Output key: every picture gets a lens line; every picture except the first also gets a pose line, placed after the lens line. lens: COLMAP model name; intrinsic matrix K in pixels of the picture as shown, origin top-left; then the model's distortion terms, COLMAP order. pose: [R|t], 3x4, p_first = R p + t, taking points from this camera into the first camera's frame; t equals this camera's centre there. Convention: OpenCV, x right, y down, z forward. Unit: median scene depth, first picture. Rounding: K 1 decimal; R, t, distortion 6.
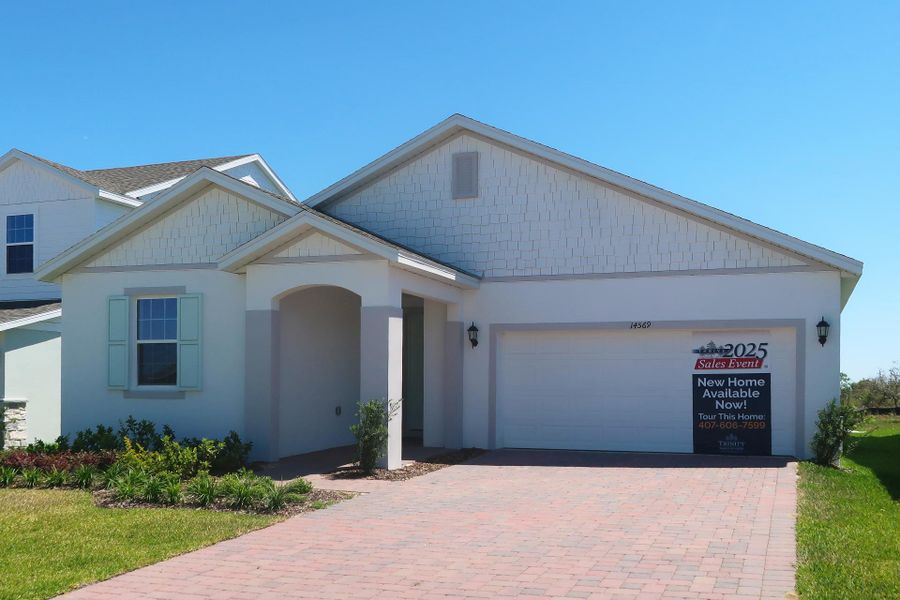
lens RADIAL K [[675.4, 0, 450.2], [0, 675.4, 227.8], [0, 0, 1]] dist [-0.003850, -0.000741]
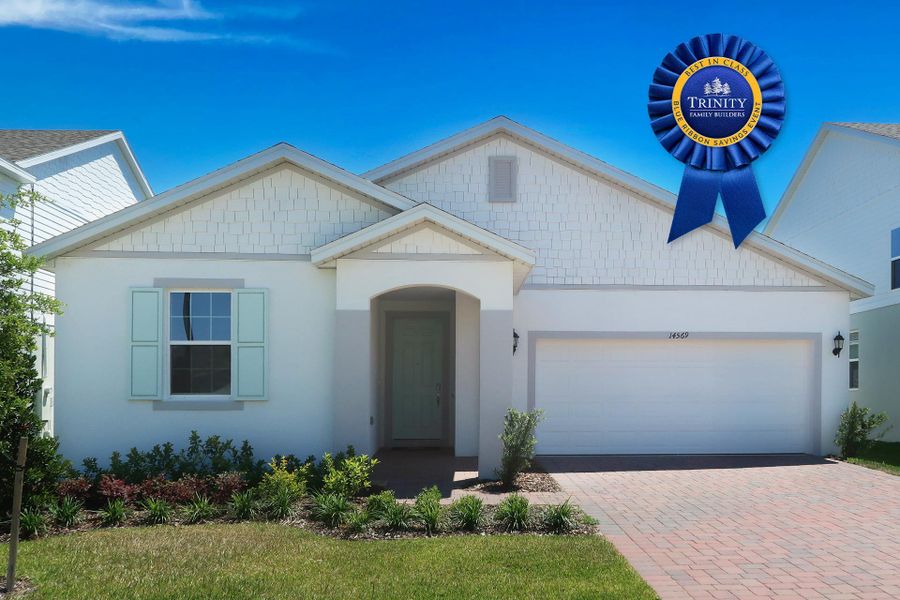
lens RADIAL K [[675.4, 0, 450.2], [0, 675.4, 227.8], [0, 0, 1]] dist [-0.003850, -0.000741]
pose [[0.951842, 0.068719, 0.298788, -0.398128], [-0.065696, 0.997636, -0.020162, 0.020594], [-0.299467, -0.000438, 0.954106, 0.095273]]
